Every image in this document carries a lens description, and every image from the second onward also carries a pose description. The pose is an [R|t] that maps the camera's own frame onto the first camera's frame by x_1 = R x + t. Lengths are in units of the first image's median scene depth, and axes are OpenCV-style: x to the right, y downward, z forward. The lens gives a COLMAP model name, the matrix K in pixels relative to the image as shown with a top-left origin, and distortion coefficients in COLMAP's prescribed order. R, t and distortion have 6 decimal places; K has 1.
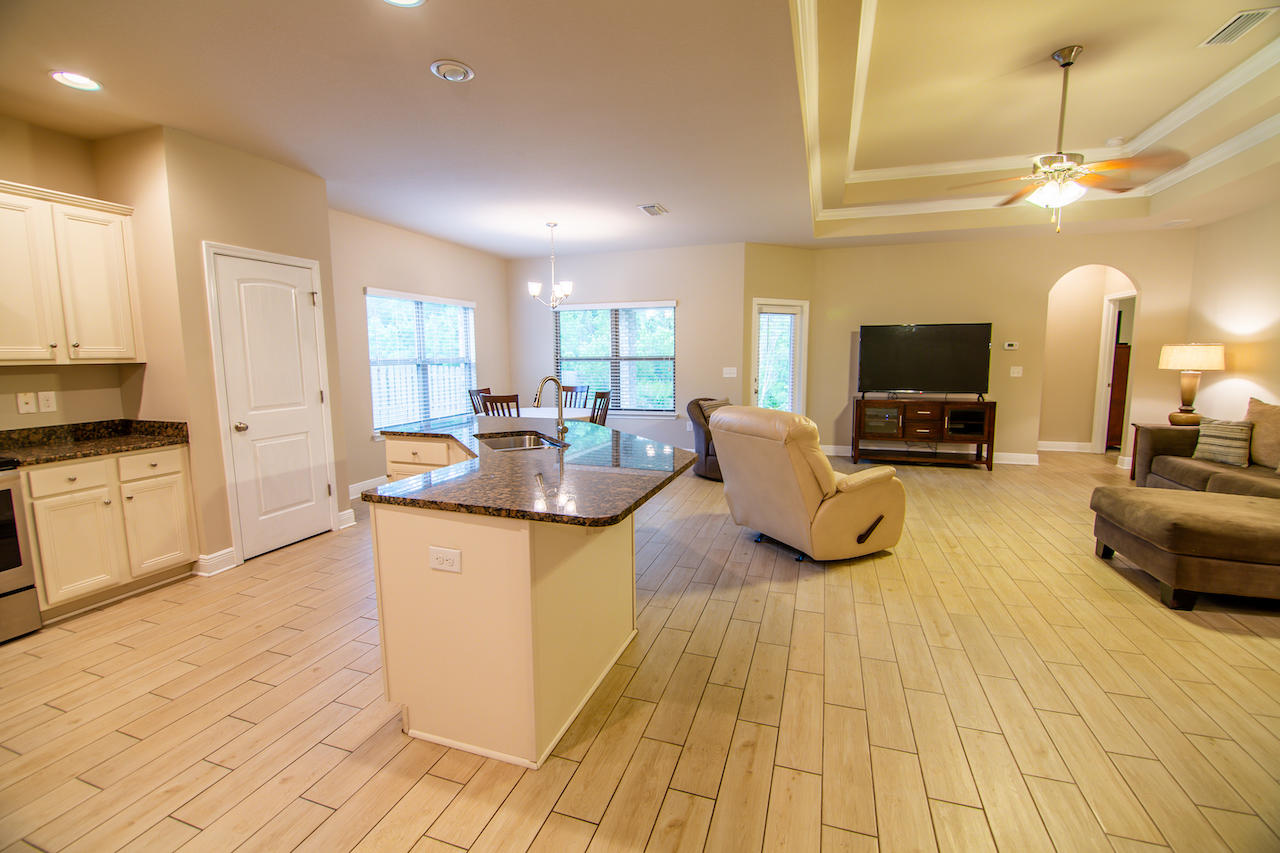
lens RADIAL K [[551.4, 0, 639.3], [0, 551.4, 423.3], [0, 0, 1]] dist [-0.002187, -0.006501]
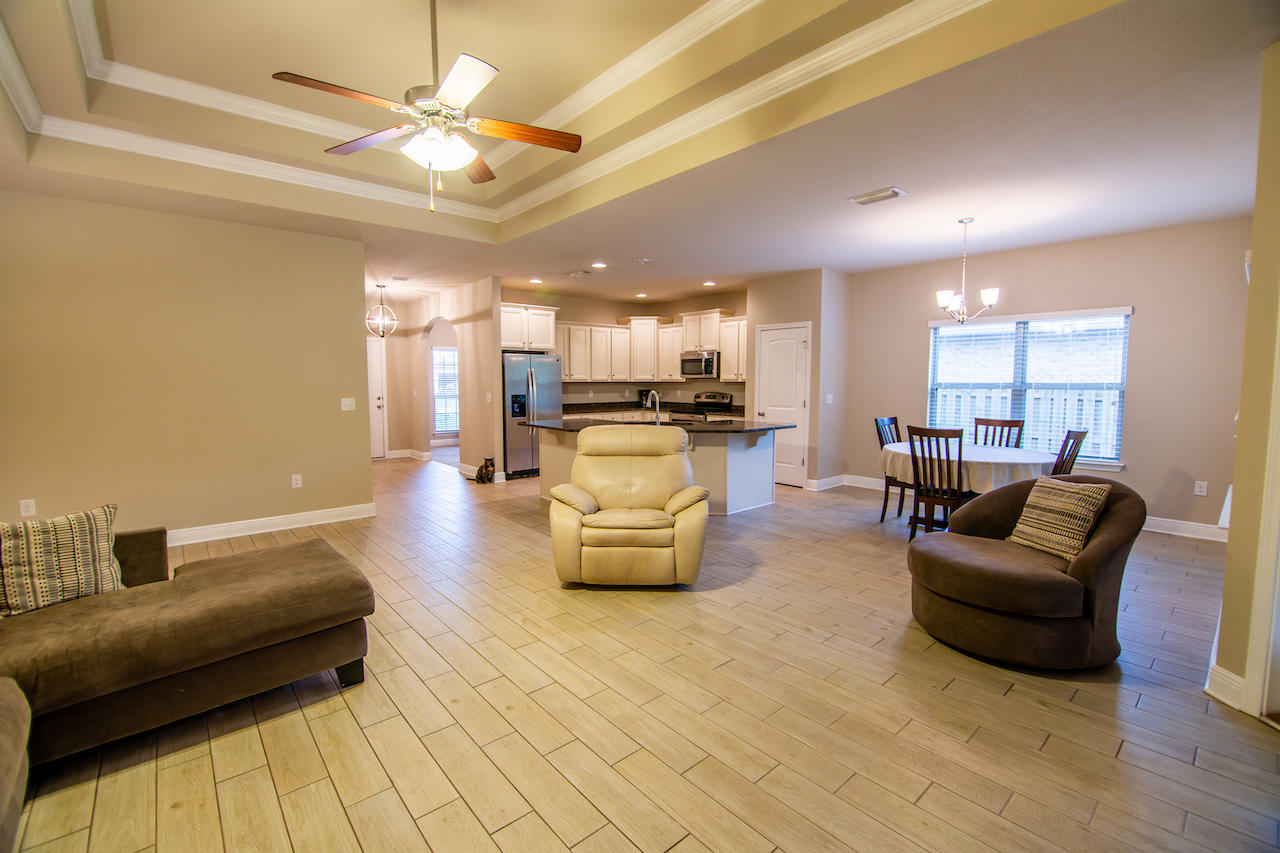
lens RADIAL K [[551.4, 0, 639.3], [0, 551.4, 423.3], [0, 0, 1]] dist [-0.002187, -0.006501]
pose [[-0.504193, 0.074857, -0.860341, 1.279653], [-0.104516, 0.983624, 0.146834, -0.214614], [0.857243, 0.163952, -0.488113, 1.646373]]
